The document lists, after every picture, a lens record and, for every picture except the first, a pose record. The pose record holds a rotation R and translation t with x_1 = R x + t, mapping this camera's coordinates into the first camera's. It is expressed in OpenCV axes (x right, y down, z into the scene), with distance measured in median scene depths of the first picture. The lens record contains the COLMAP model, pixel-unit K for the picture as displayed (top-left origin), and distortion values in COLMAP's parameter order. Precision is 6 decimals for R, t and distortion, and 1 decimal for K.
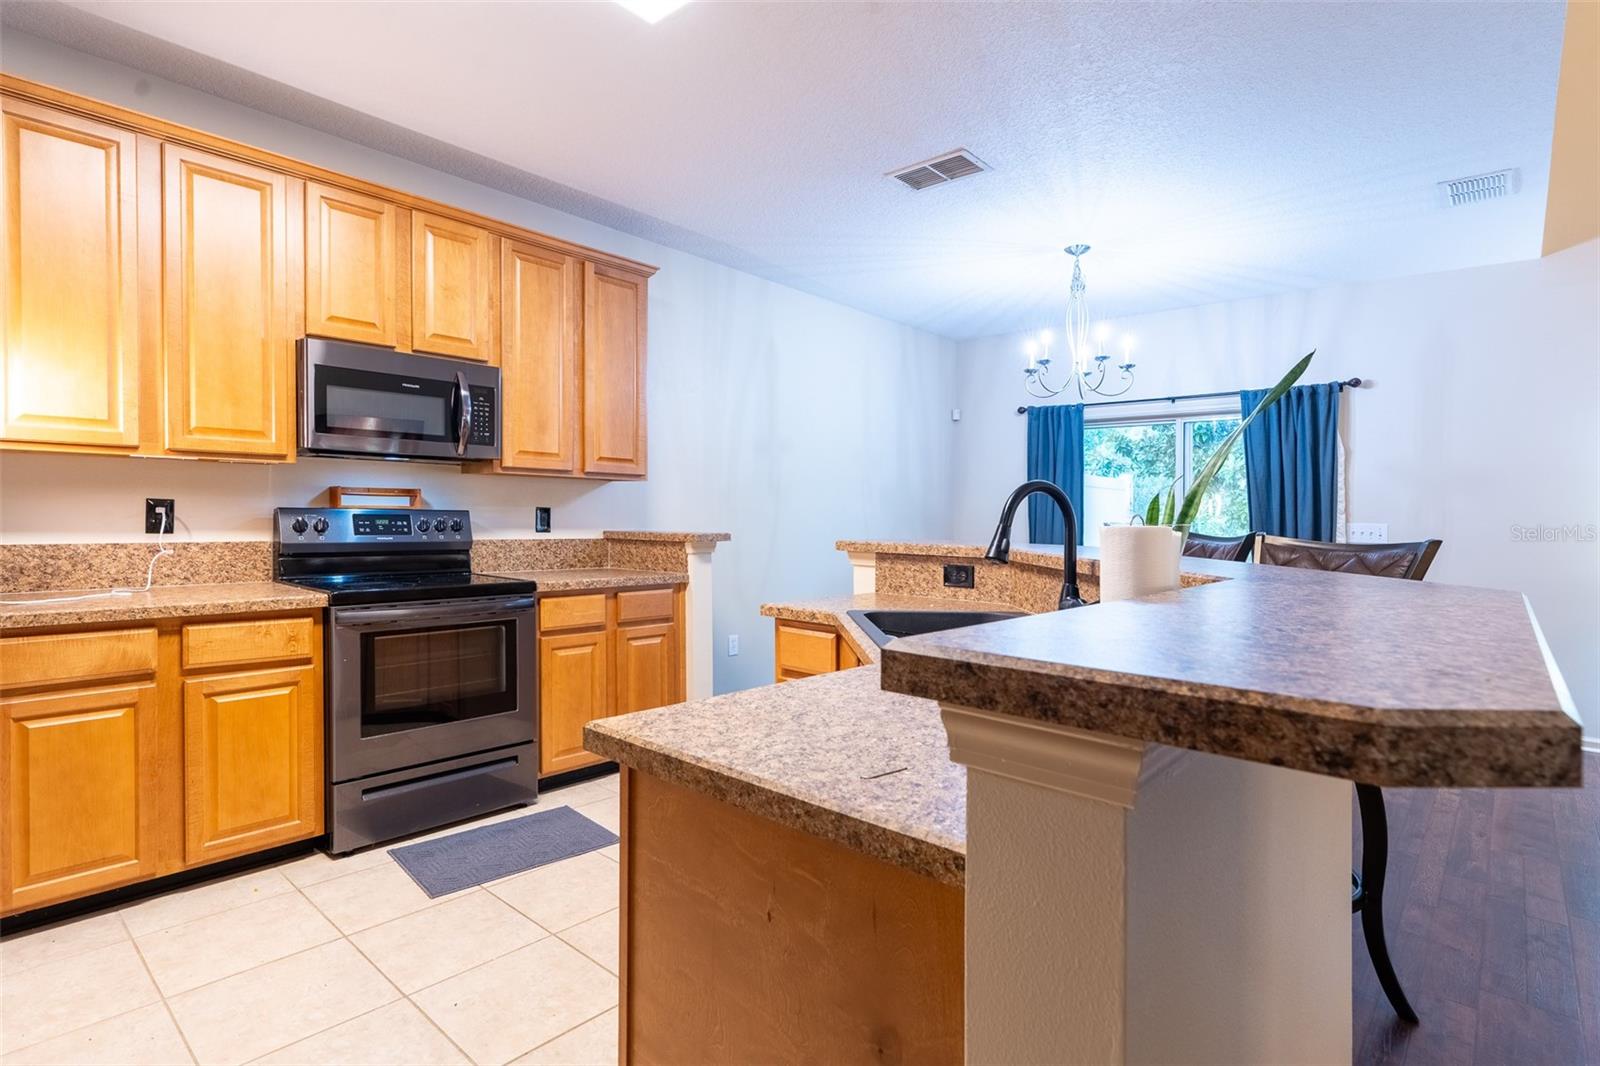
lens RADIAL K [[787.8, 0, 790.4], [0, 787.8, 527.5], [0, 0, 1]] dist [-0.000593, 0.000269]
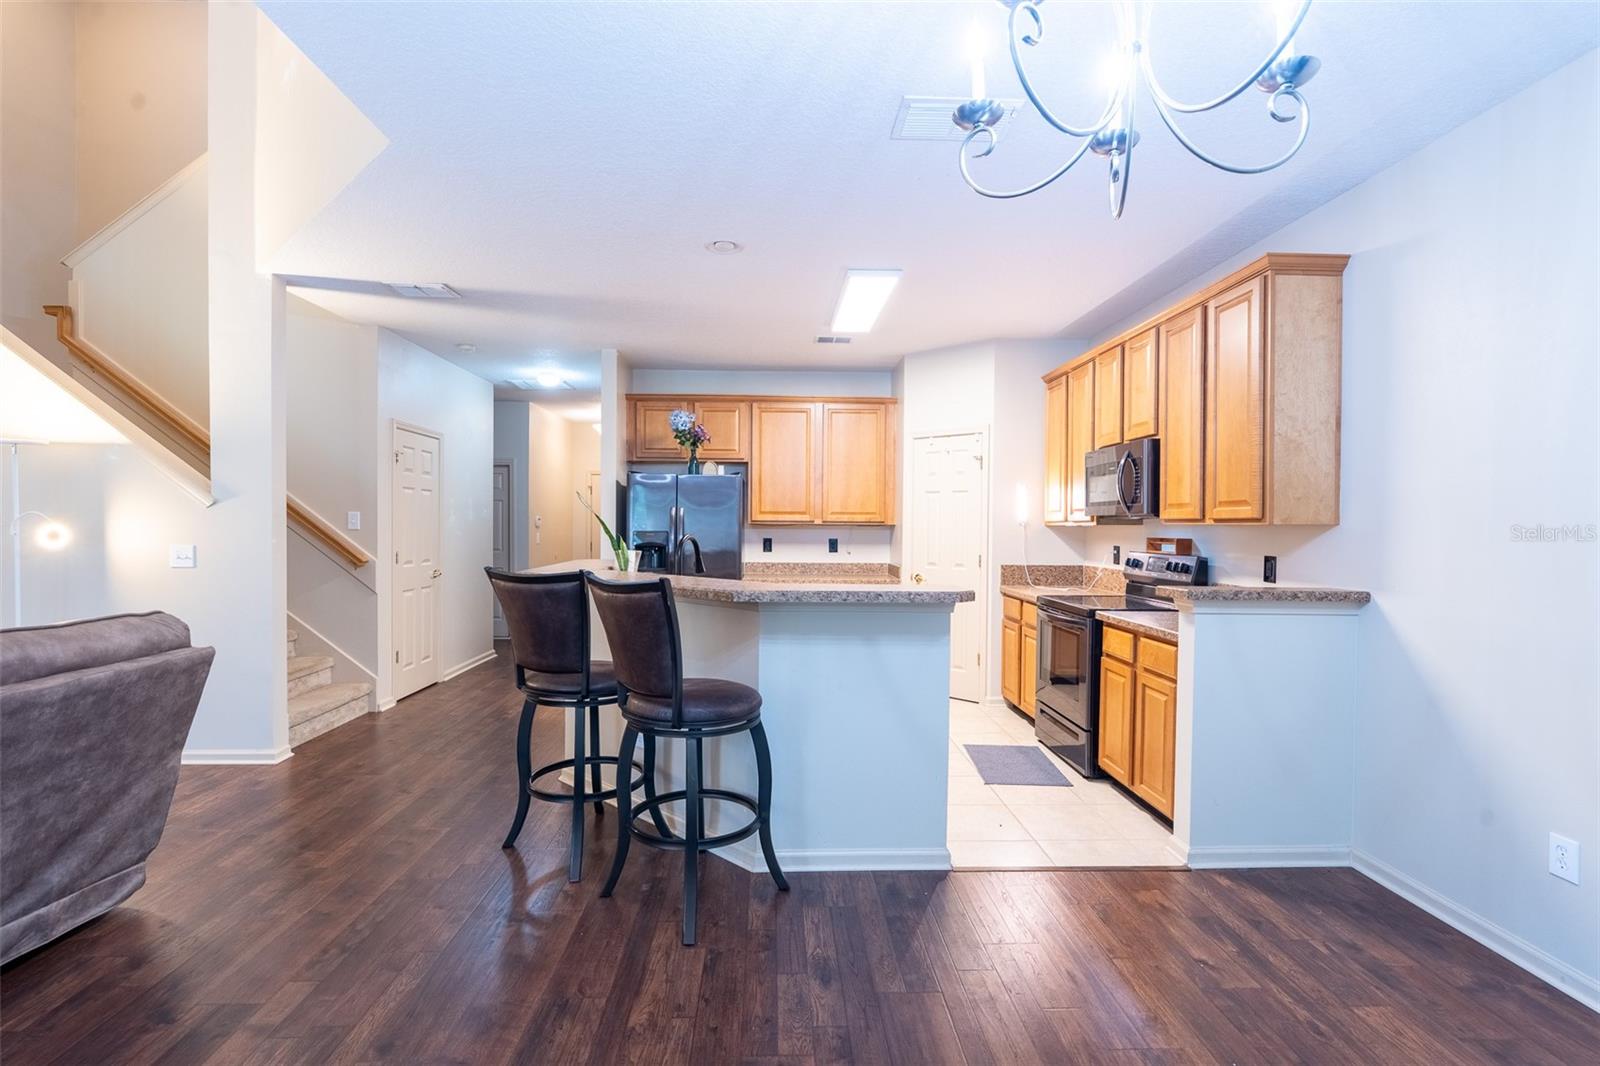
lens RADIAL K [[739.4, 0, 802.9], [0, 739.4, 537.9], [0, 0, 1]] dist [-0.006177, 0.001892]
pose [[-0.715915, -0.009659, -0.698121, 0.869224], [-0.032640, 0.999274, 0.019646, -0.057703], [0.697424, 0.036852, -0.715711, 1.533528]]
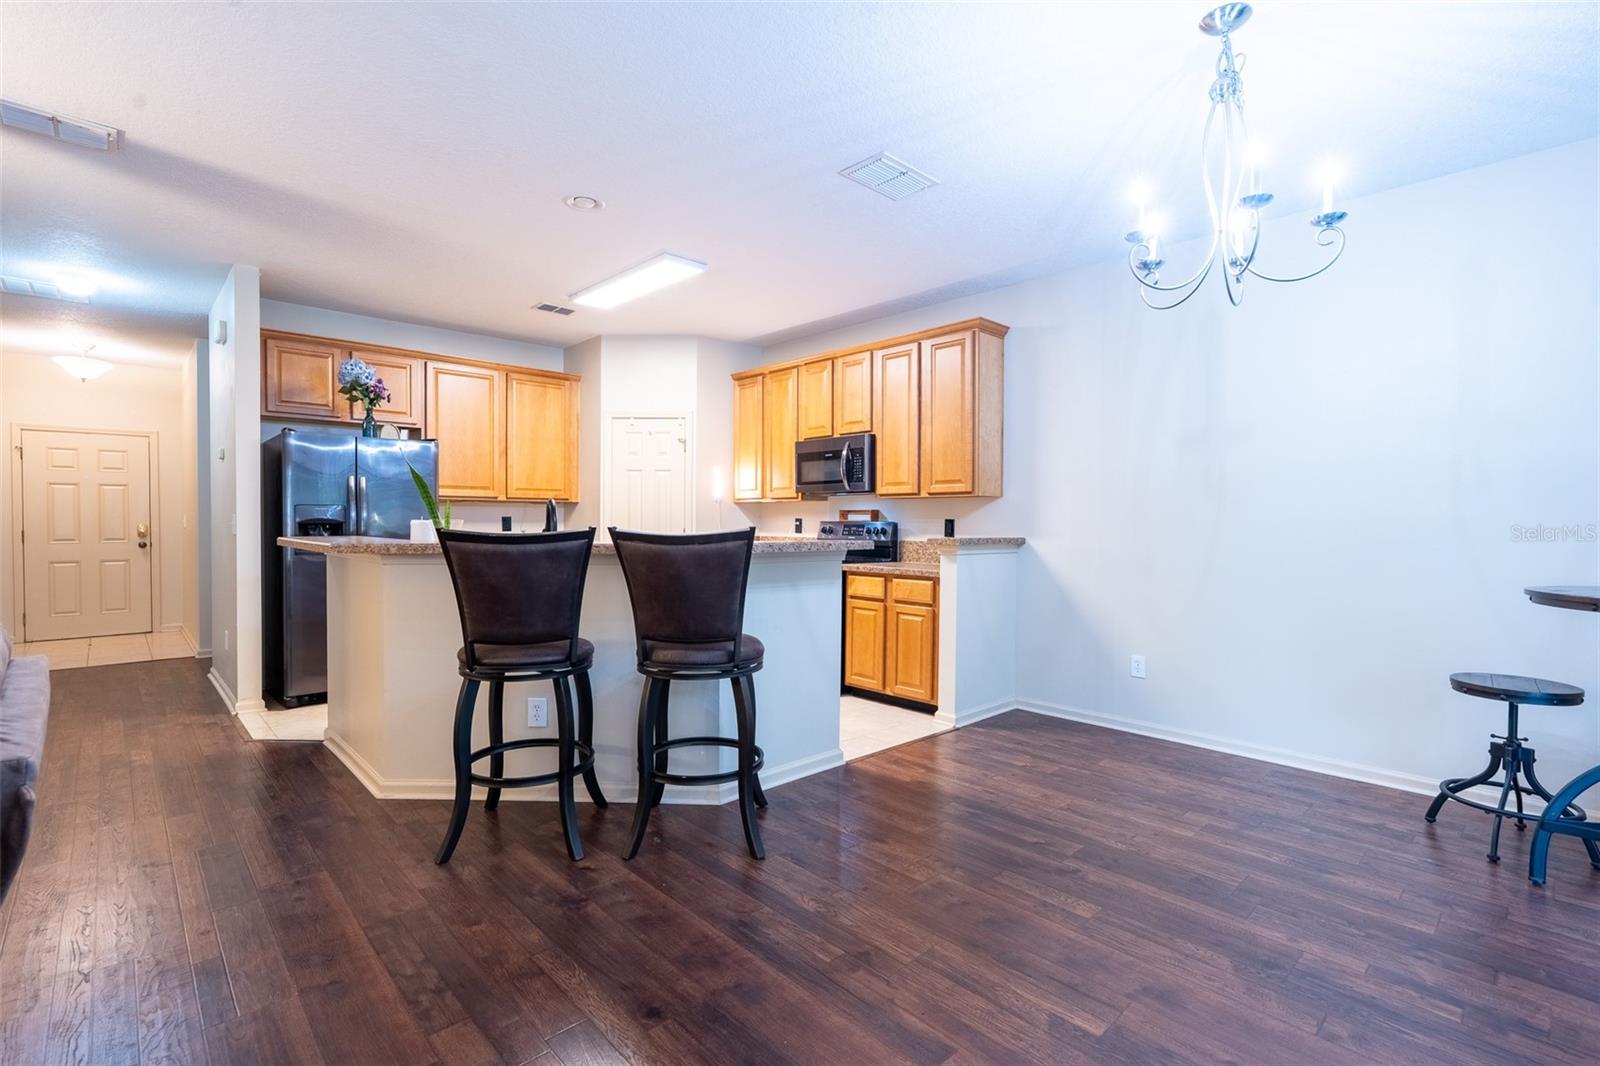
lens RADIAL K [[739.4, 0, 803.9], [0, 739.4, 538.0], [0, 0, 1]] dist [-0.006177, 0.001892]
pose [[-0.074285, 0.005936, -0.997219, 1.245154], [-0.023114, 0.999703, 0.007673, 0.004304], [0.996969, 0.023619, -0.074126, 1.040278]]
